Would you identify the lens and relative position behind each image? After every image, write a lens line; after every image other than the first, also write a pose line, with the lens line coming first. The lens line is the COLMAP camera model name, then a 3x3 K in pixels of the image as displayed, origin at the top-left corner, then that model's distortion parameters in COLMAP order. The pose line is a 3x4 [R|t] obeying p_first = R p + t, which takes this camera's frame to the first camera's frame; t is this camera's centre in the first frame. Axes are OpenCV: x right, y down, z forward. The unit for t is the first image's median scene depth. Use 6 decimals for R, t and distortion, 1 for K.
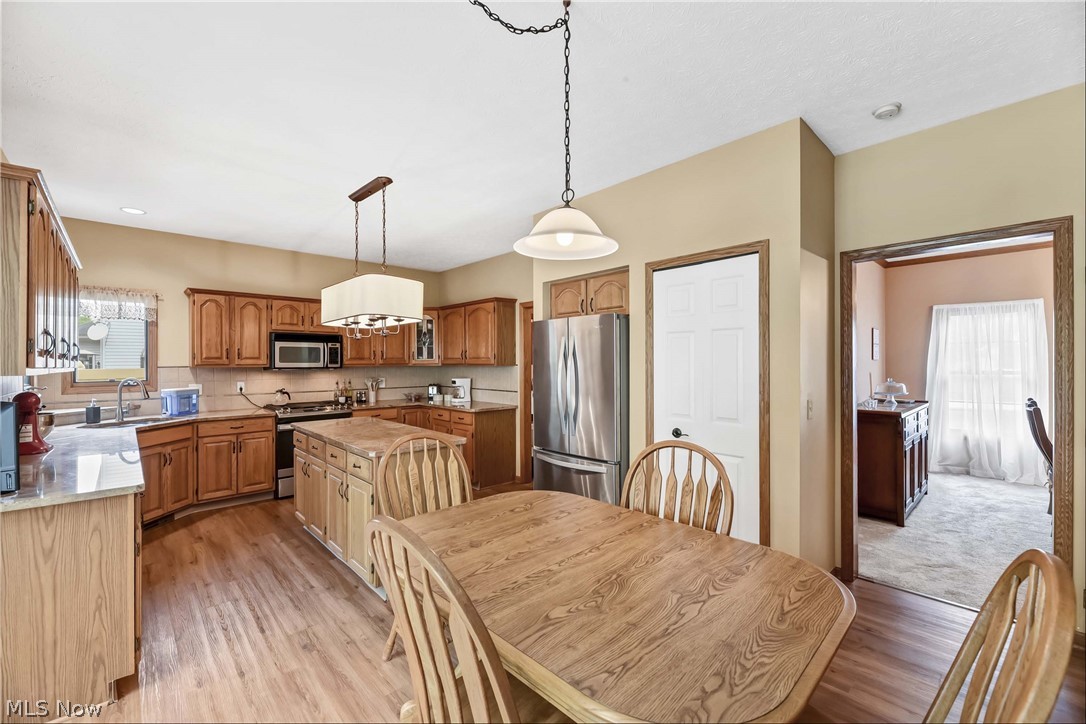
lens RADIAL K [[453.9, 0, 531.2], [0, 453.9, 367.1], [0, 0, 1]] dist [0.000132, 0.000248]
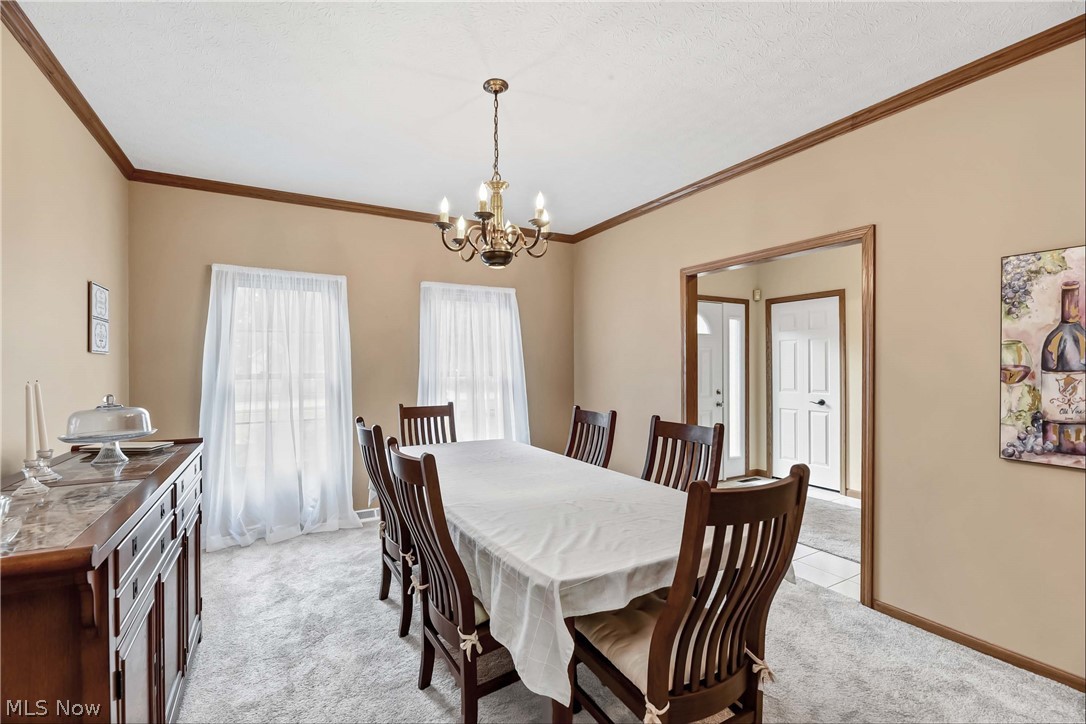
lens RADIAL K [[461.5, 0, 543.0], [0, 461.5, 362.0], [0, 0, 1]] dist [-0.000276, -0.000071]
pose [[0.223564, 0.009901, 0.974639, 0.419508], [0.009195, 0.999882, -0.012266, 0.003511], [-0.974646, 0.011704, 0.223446, 0.472195]]
